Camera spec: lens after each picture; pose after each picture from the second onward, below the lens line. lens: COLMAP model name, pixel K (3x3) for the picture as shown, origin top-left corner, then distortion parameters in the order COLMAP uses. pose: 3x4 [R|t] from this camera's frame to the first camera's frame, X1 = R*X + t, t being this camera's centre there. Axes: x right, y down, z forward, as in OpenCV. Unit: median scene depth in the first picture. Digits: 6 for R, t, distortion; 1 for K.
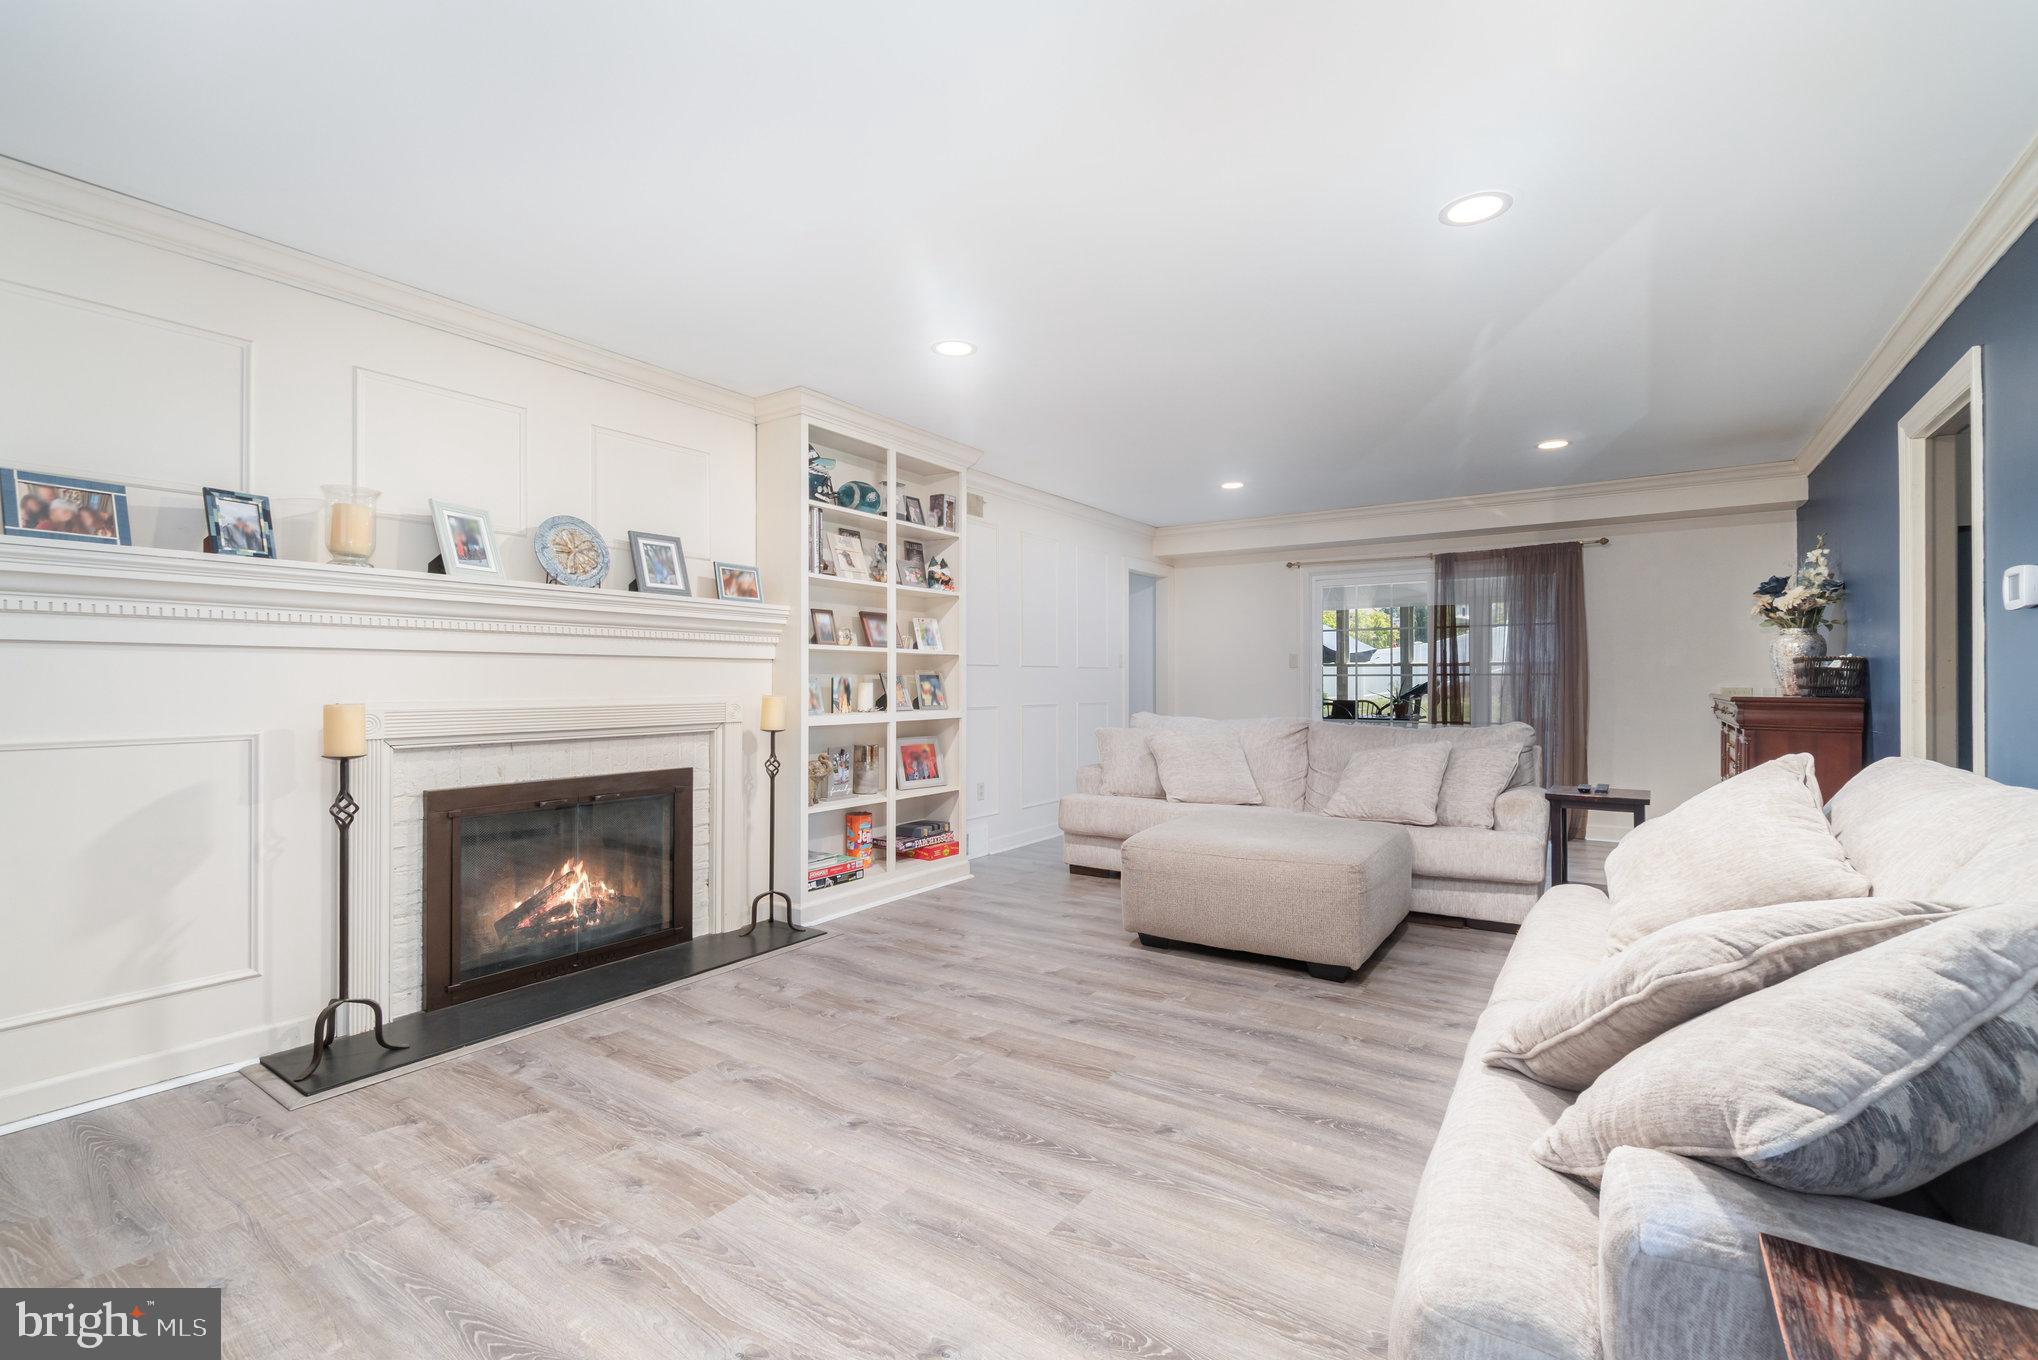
lens RADIAL K [[863.4, 0, 1019.0], [0, 863.4, 680.0], [0, 0, 1]] dist [-0.001352, -0.000169]
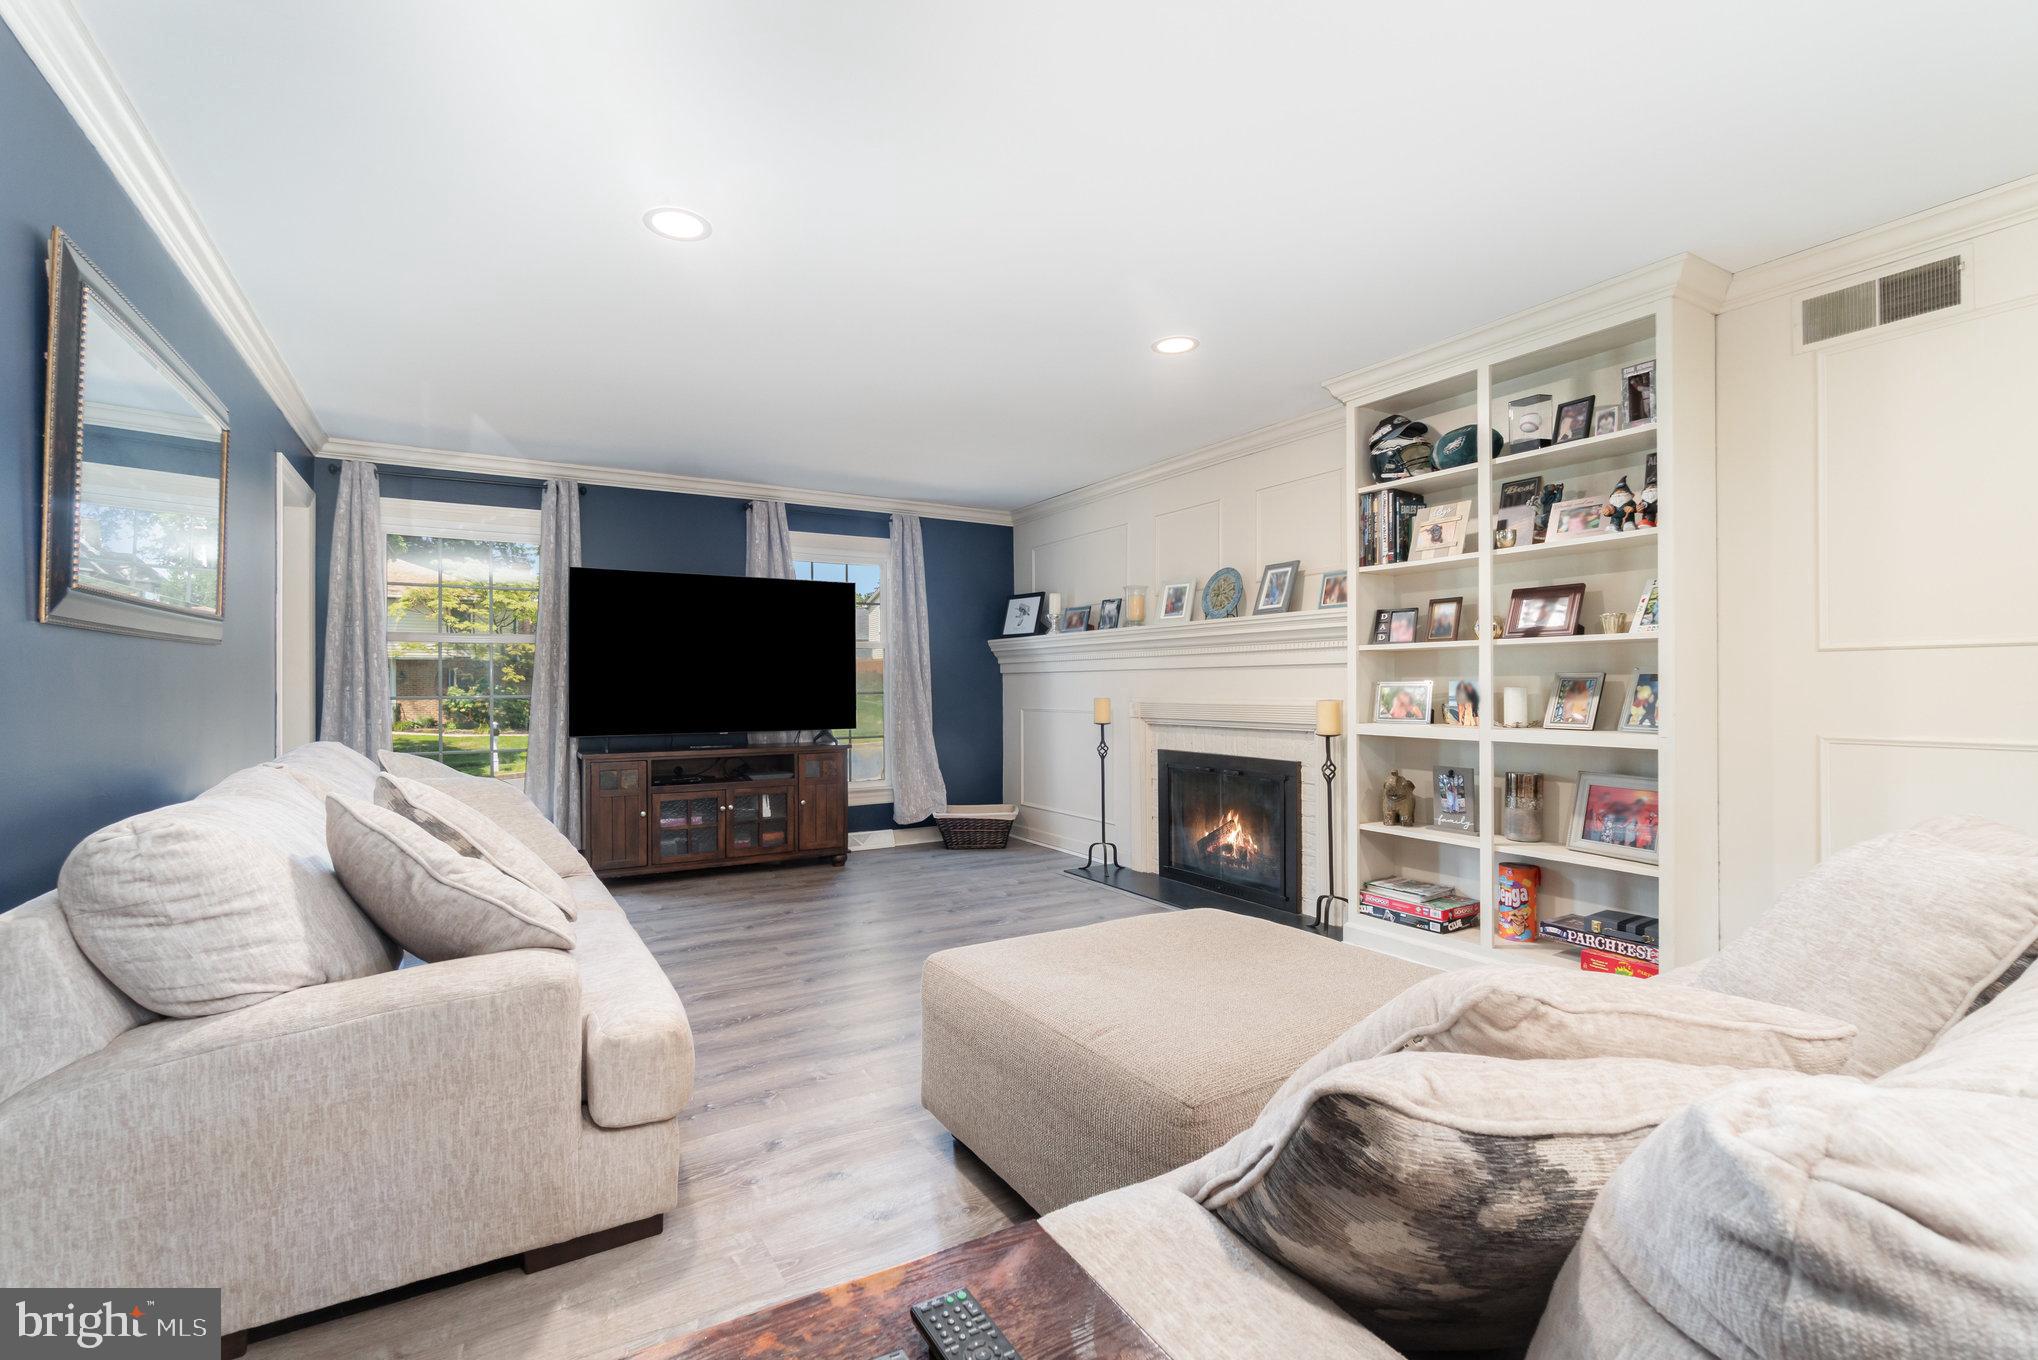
lens RADIAL K [[932.0, 0, 1019.0], [0, 932.0, 680.0], [0, 0, 1]] dist [0.000840, 0.000064]
pose [[-0.413778, -0.003514, -0.910371, 0.981922], [0.006914, 0.999952, -0.007002, 0.000156], [0.910352, -0.009191, -0.413734, 1.304202]]
